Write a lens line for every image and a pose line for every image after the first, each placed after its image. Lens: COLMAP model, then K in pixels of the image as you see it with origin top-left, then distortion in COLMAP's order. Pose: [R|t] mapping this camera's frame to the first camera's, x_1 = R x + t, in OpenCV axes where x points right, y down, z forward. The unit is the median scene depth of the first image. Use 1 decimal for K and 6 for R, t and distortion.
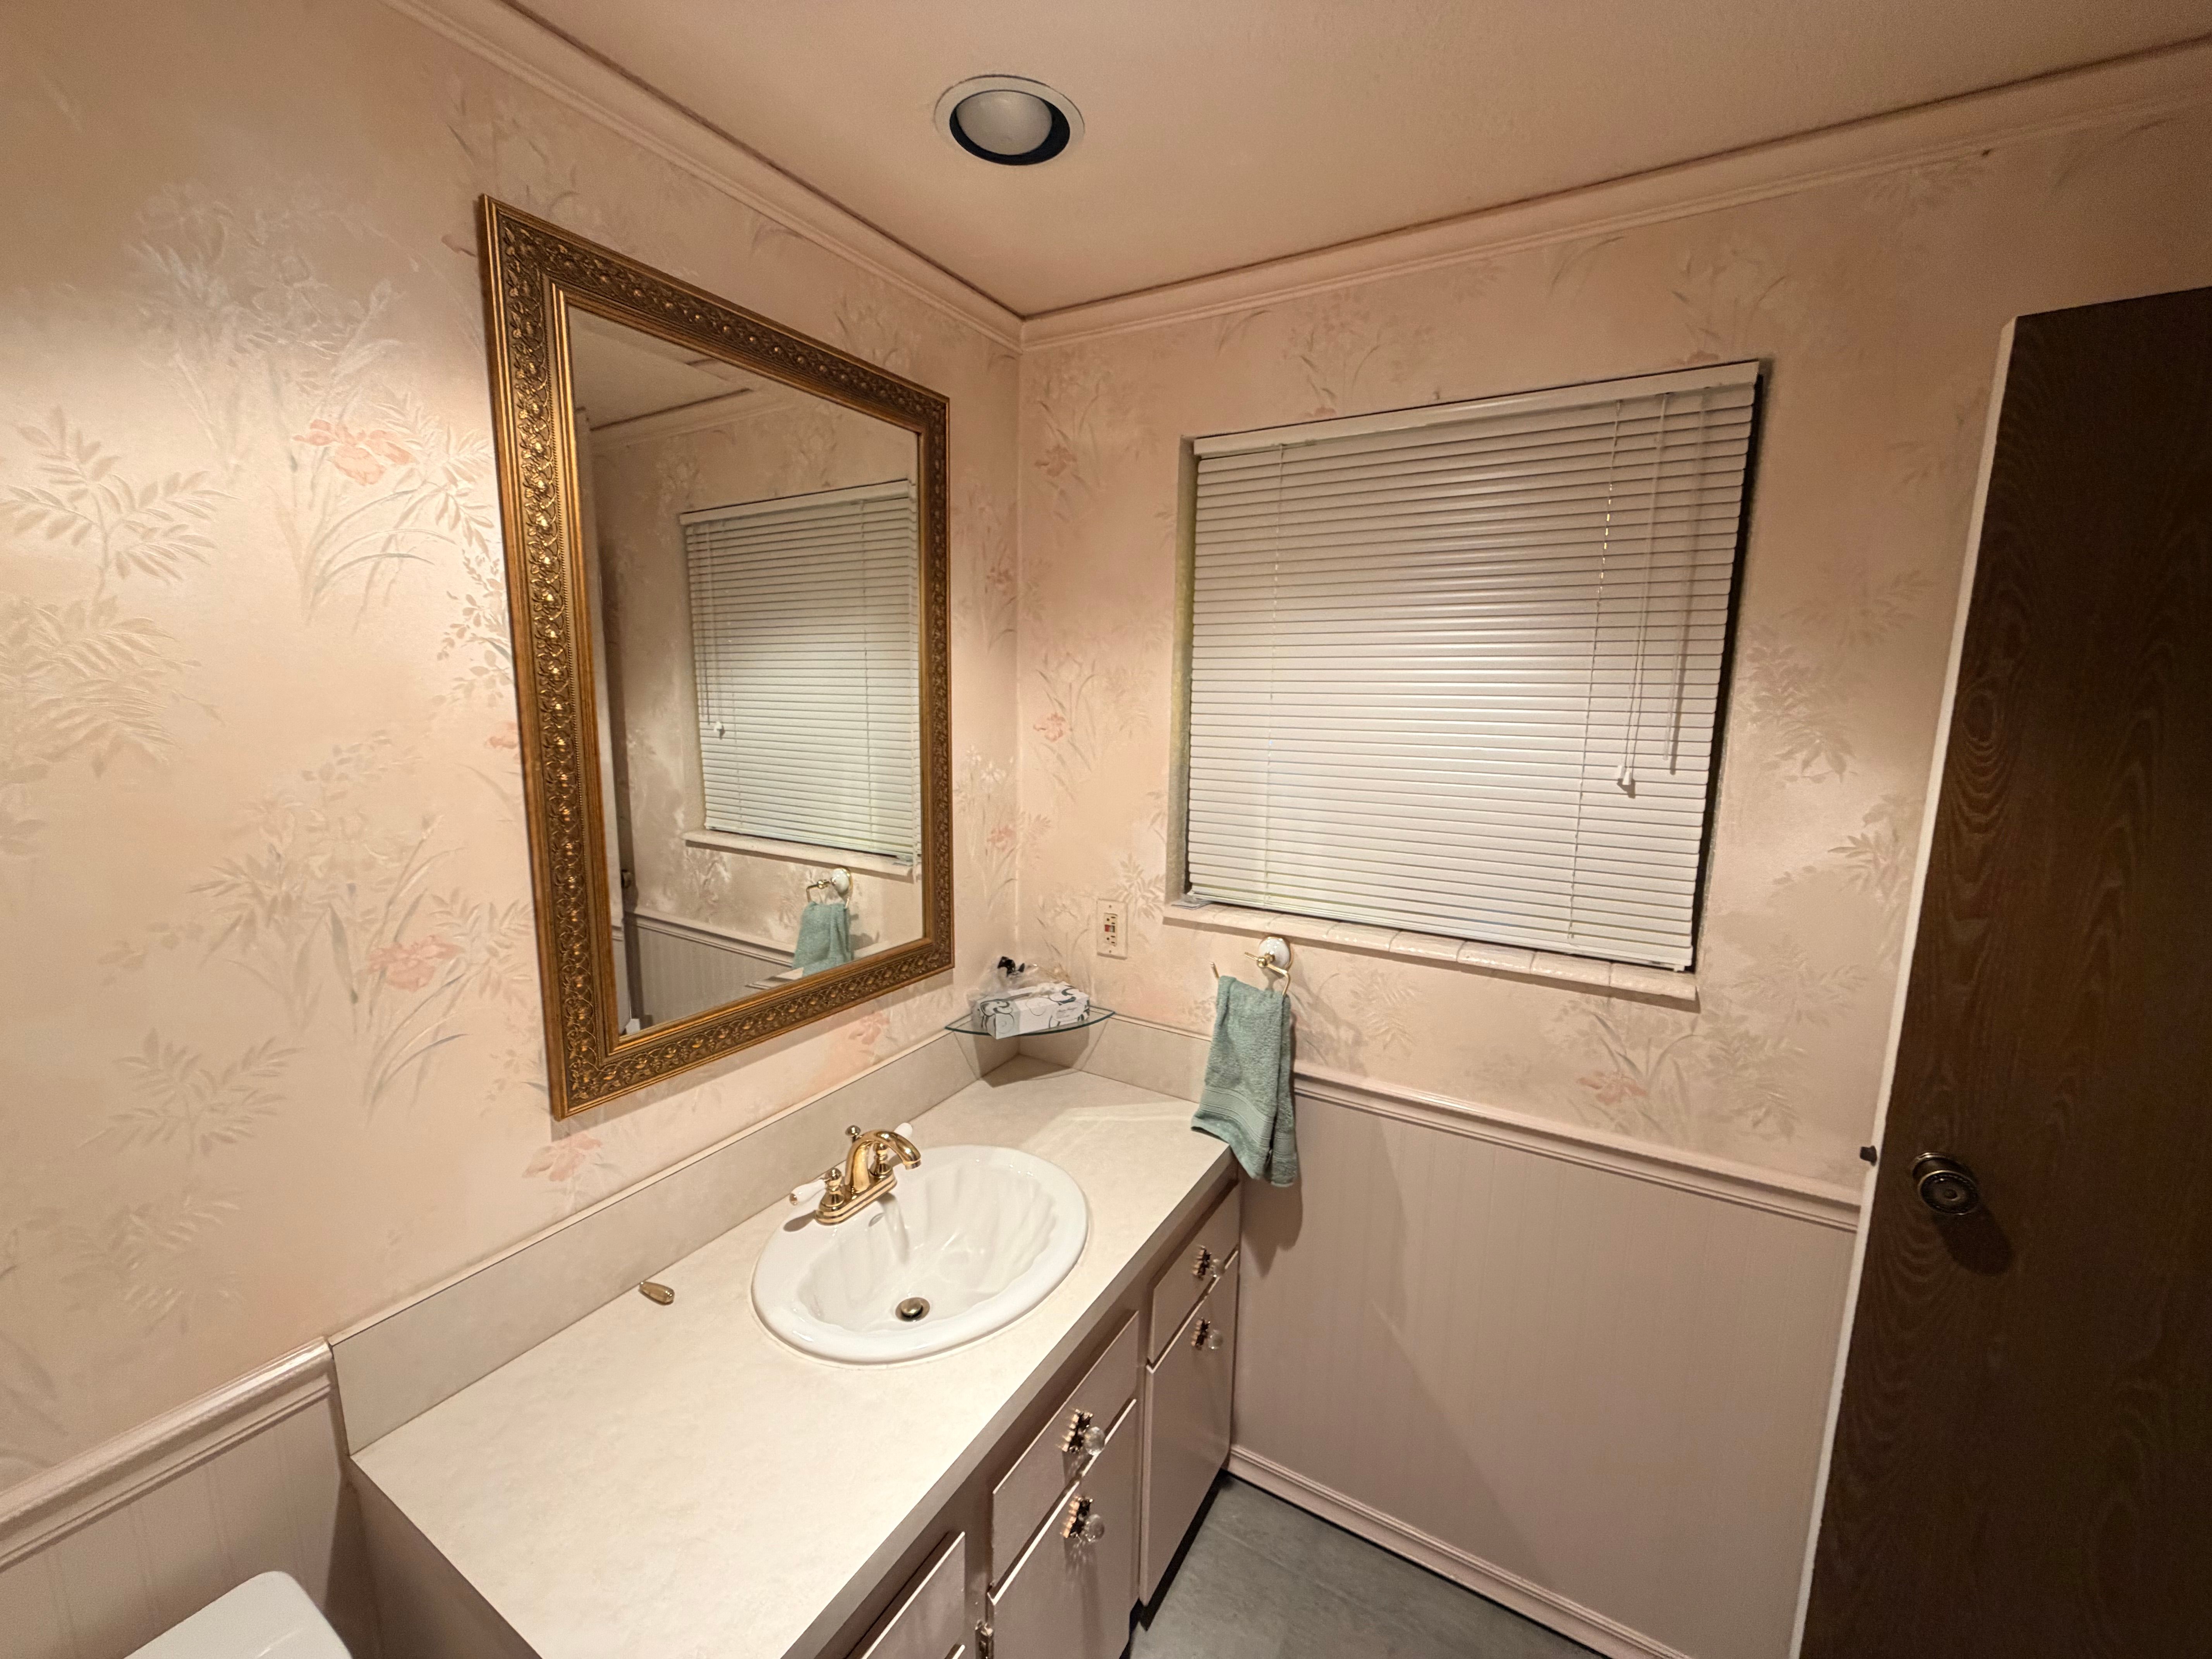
lens RADIAL K [[881.0, 0, 1108.2], [0, 881.0, 831.9], [0, 0, 1]] dist [-0.005761, 0.000609]
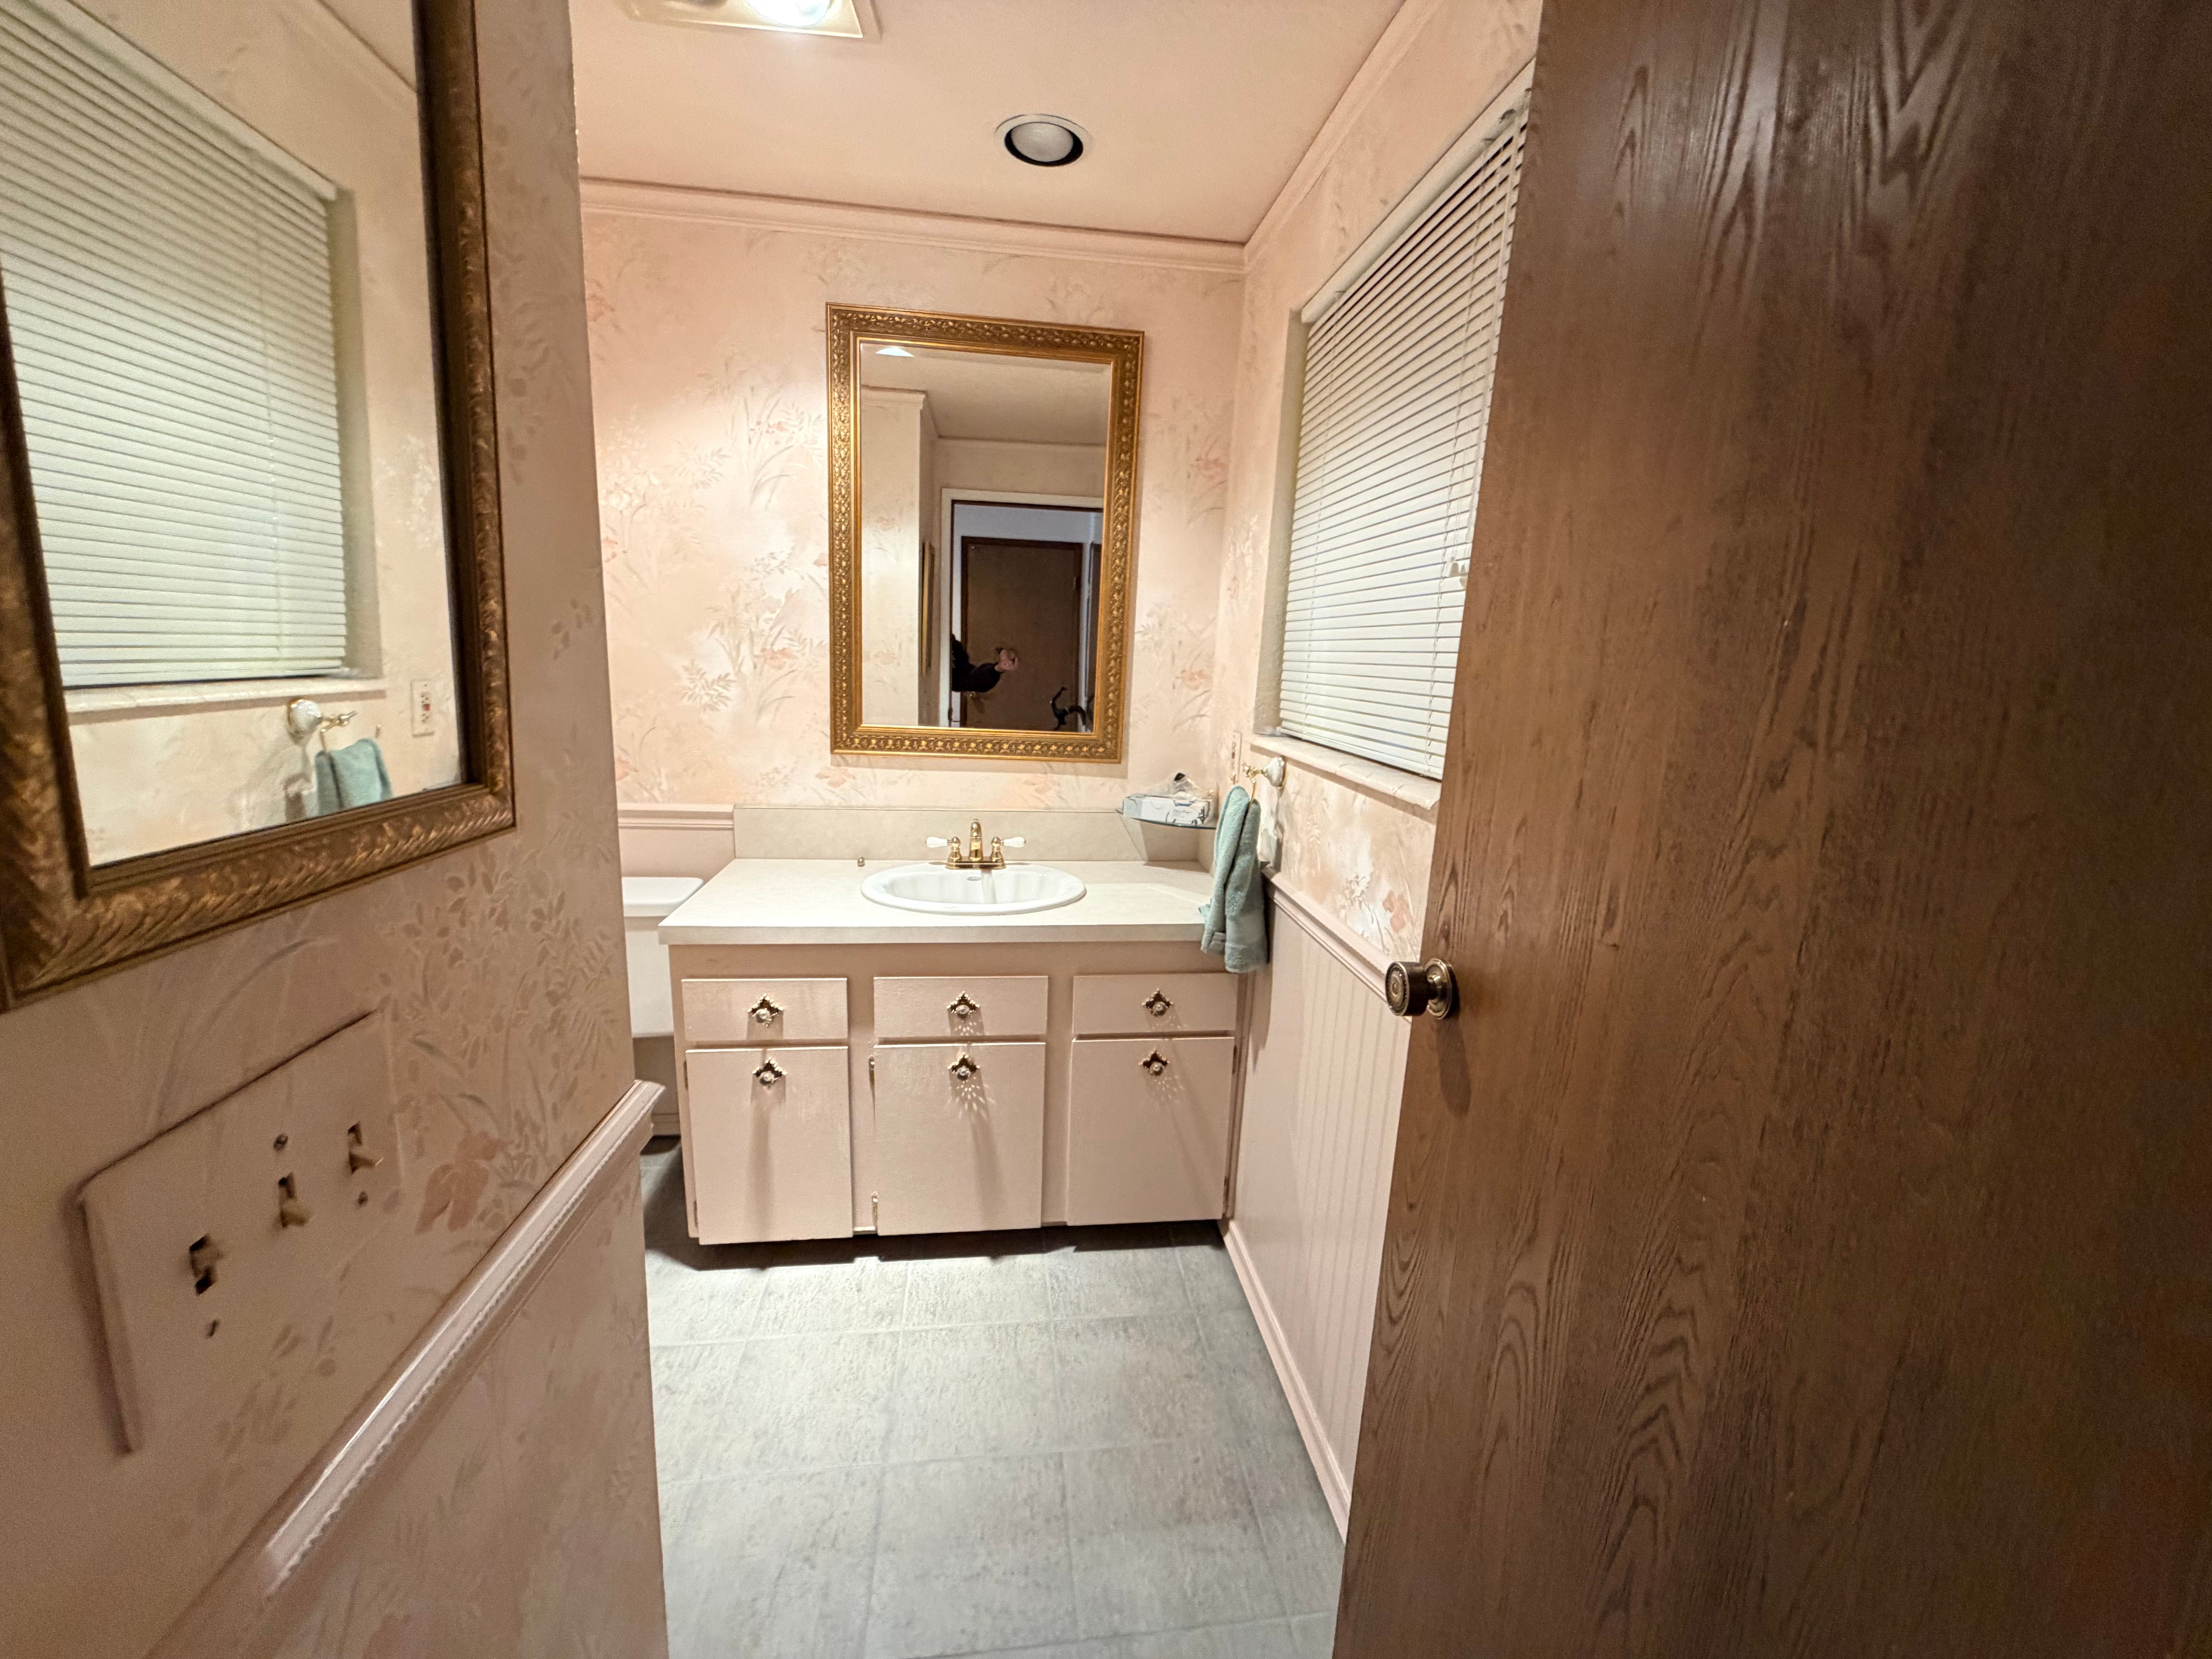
lens RADIAL K [[881.0, 0, 1099.8], [0, 881.0, 831.0], [0, 0, 1]] dist [-0.005761, 0.000609]
pose [[0.605815, 0.167726, -0.777725, 0.916150], [-0.160251, 0.983216, 0.087213, 0.149959], [0.779299, 0.071796, 0.622525, 0.149681]]
